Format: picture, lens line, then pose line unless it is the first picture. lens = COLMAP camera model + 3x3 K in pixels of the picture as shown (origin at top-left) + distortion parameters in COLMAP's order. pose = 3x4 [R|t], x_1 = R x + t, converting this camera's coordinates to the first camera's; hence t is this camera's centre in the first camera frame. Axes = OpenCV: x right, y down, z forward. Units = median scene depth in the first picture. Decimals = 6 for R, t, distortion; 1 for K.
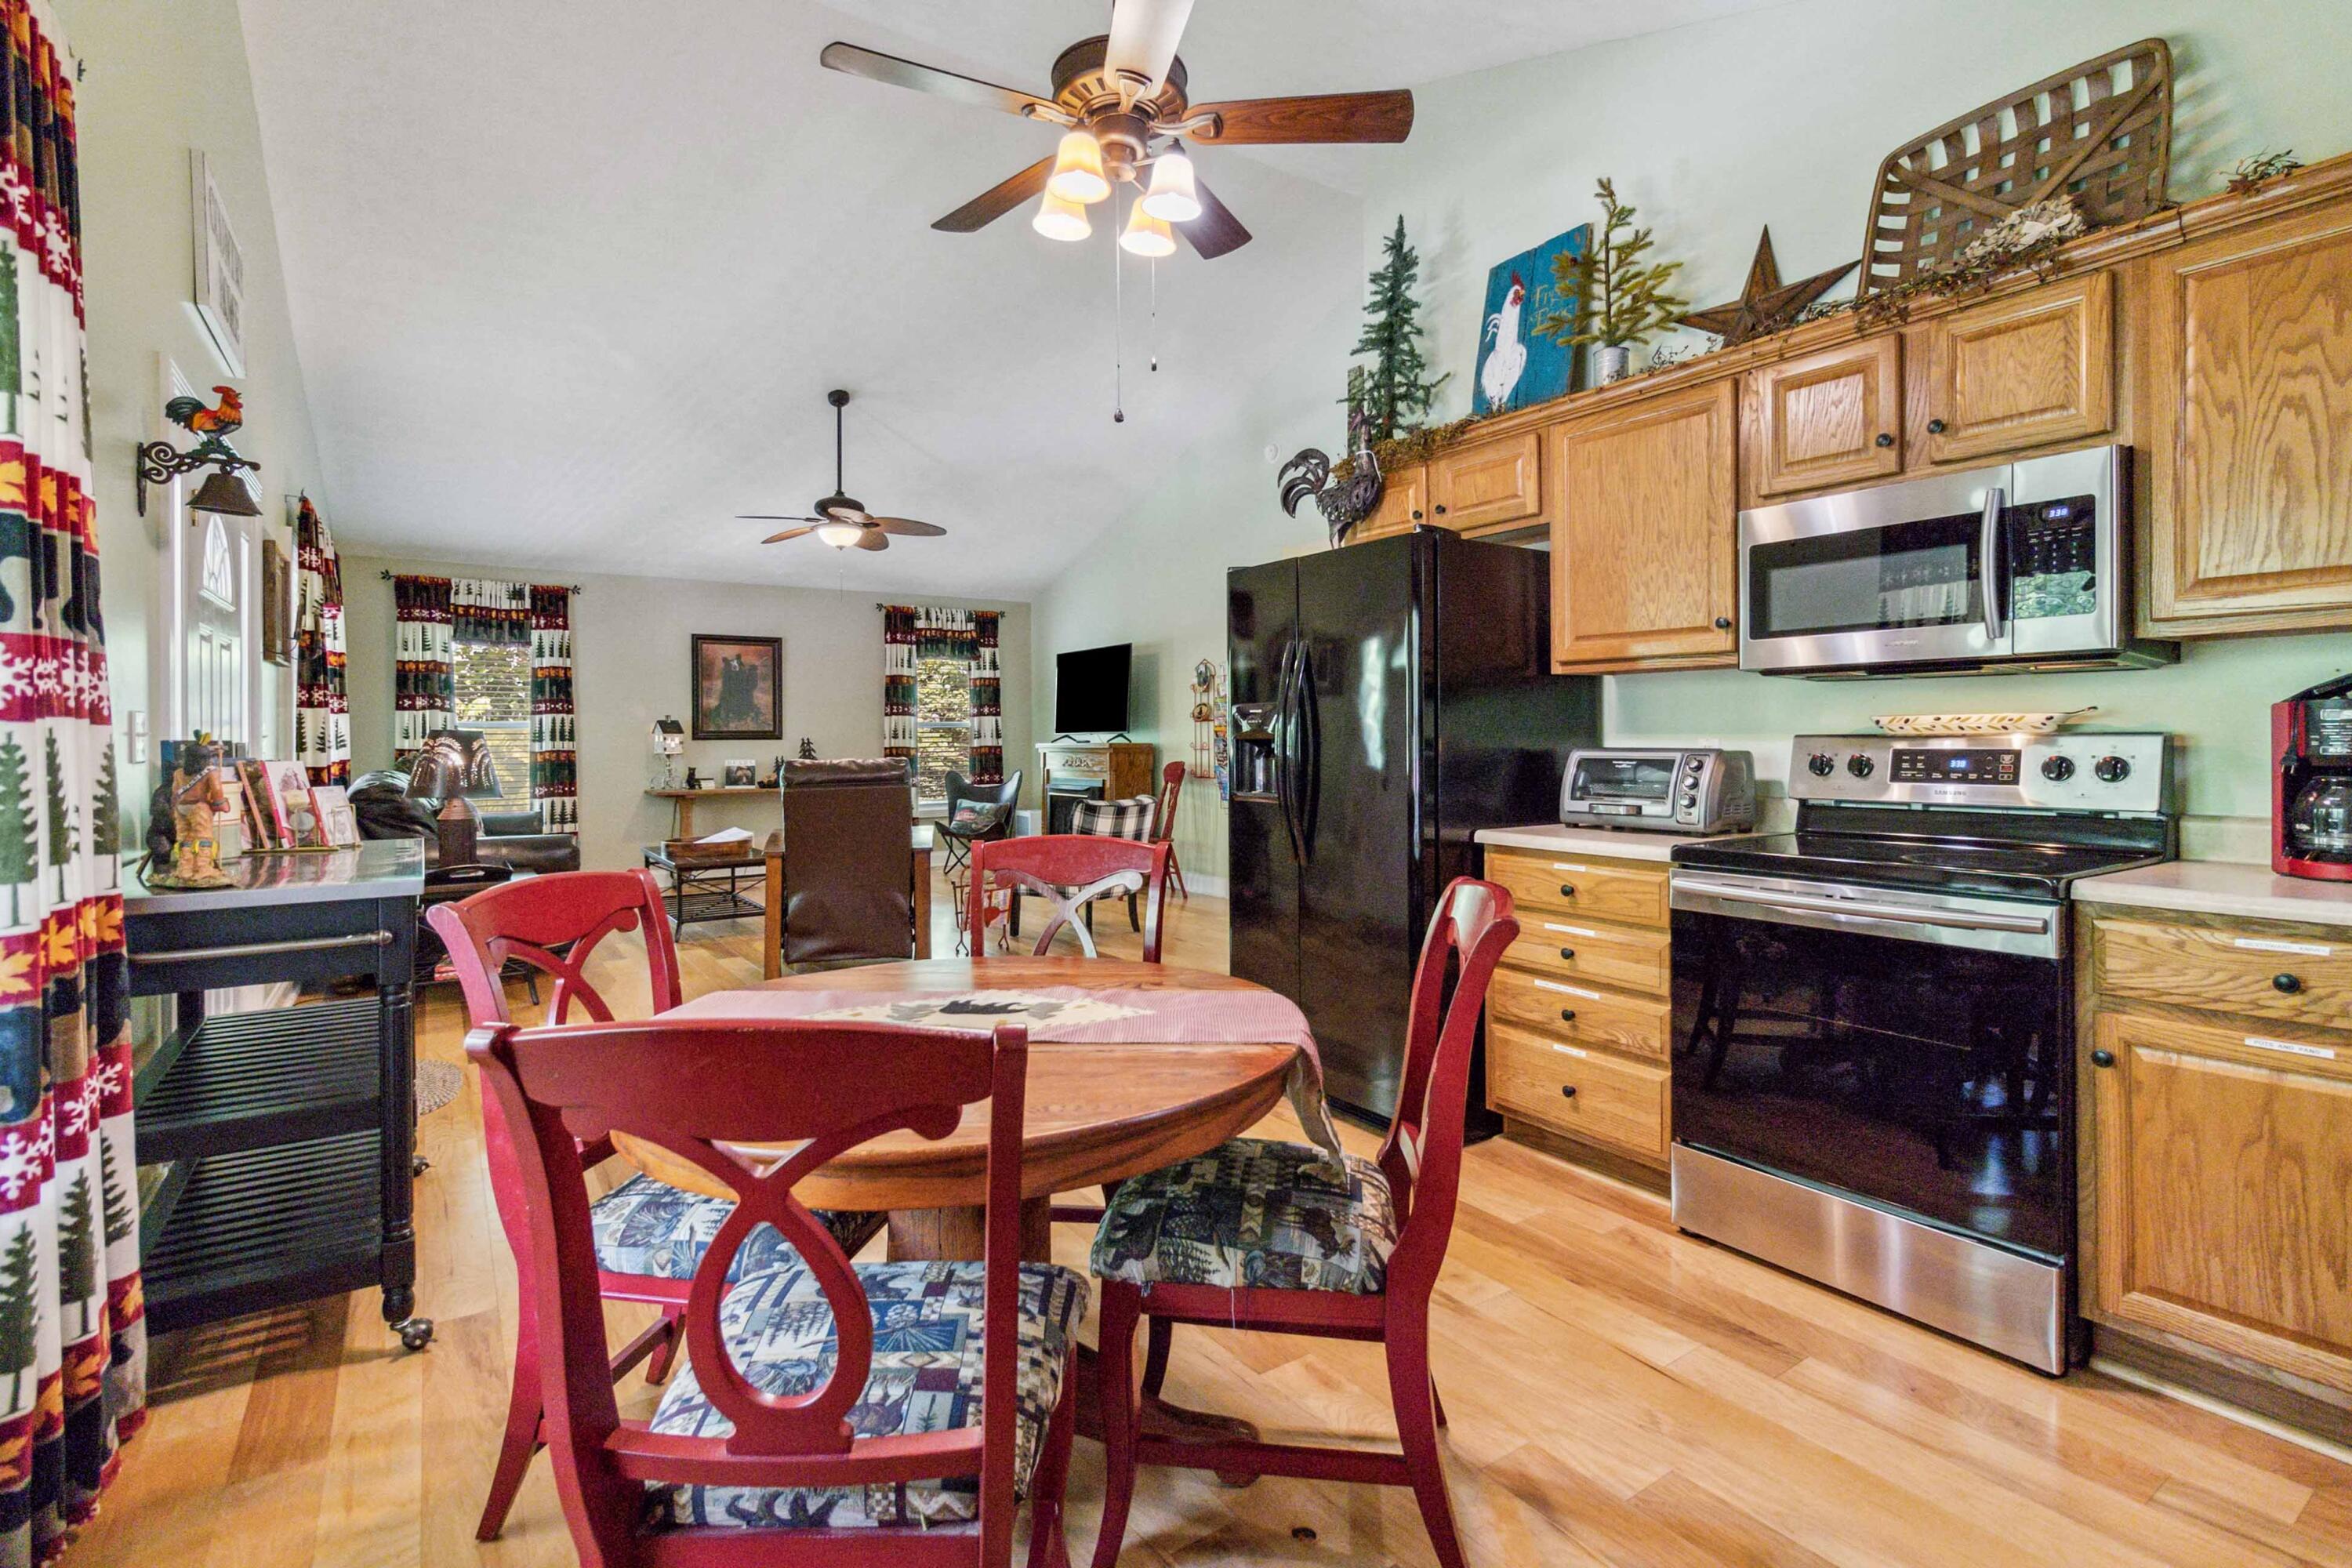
lens RADIAL K [[1112.8, 0, 1189.2], [0, 1112.8, 745.6], [0, 0, 1]] dist [-0.000187, -0.000408]
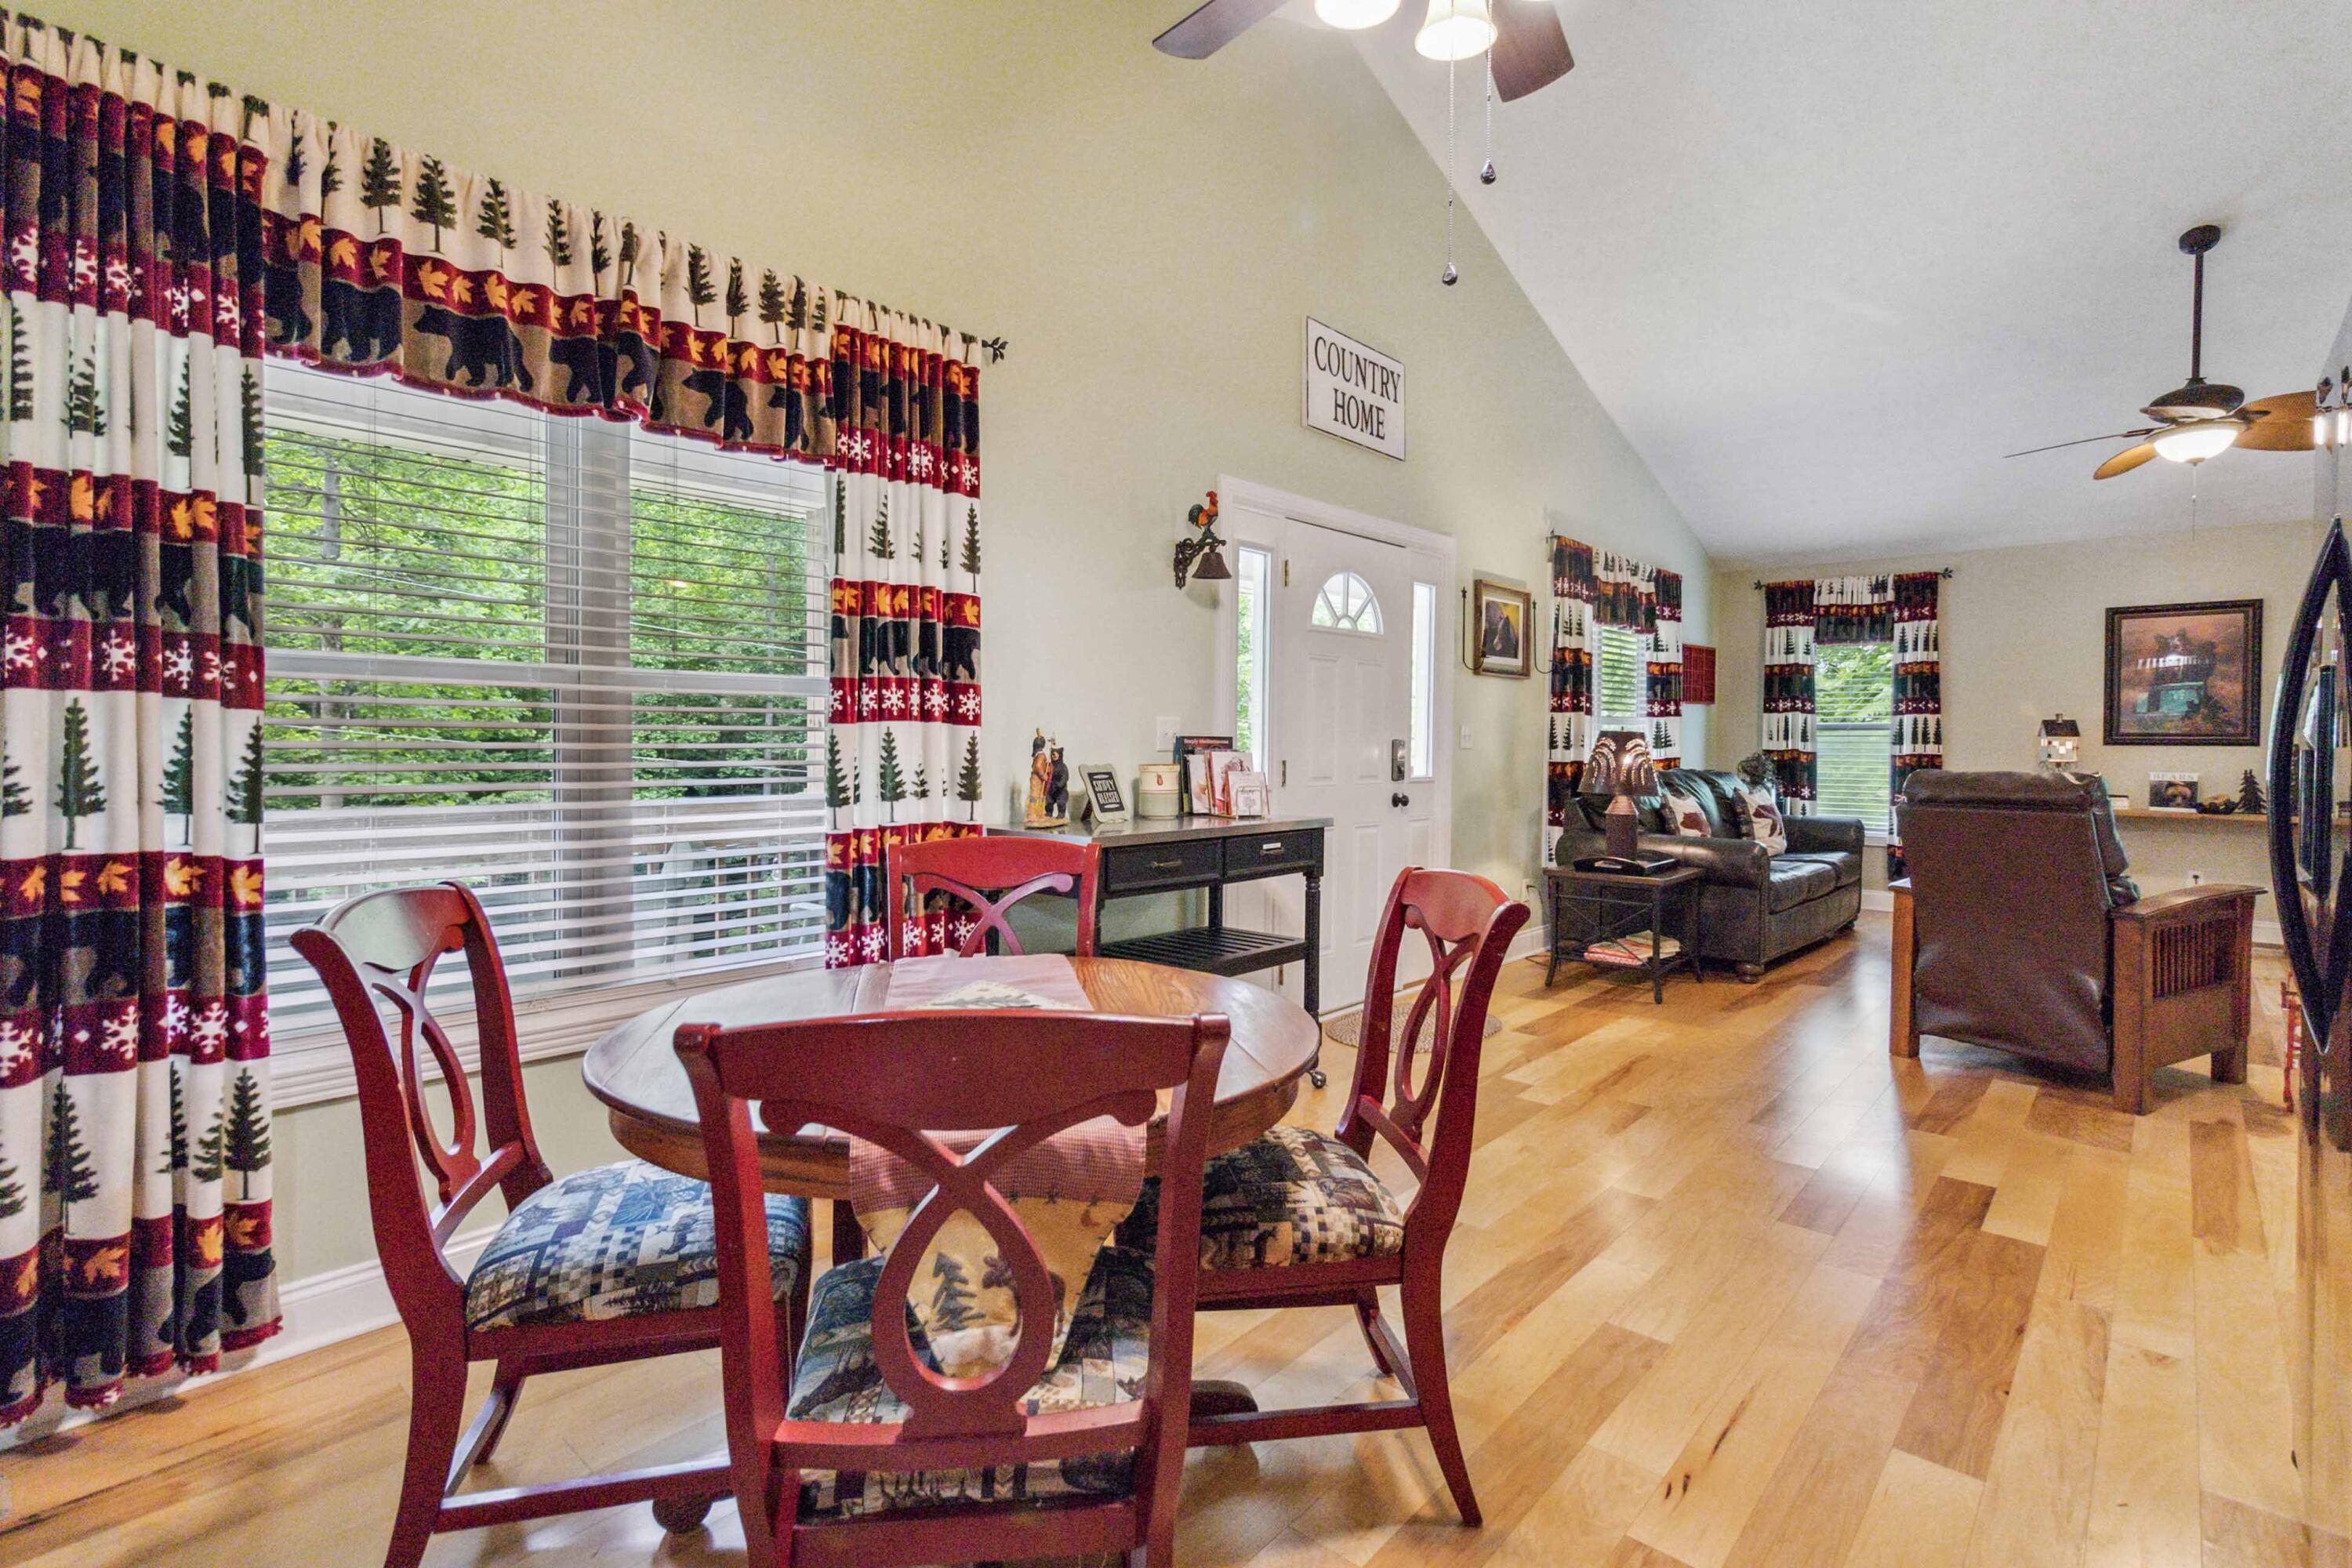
lens RADIAL K [[1112.8, 0, 1175.9], [0, 1112.8, 750.3], [0, 0, 1]] dist [-0.000187, -0.000408]
pose [[0.222646, 0.015711, -0.974773, 0.182481], [-0.015024, 0.999807, 0.012683, -0.001299], [0.974784, 0.011821, 0.222839, 0.215795]]
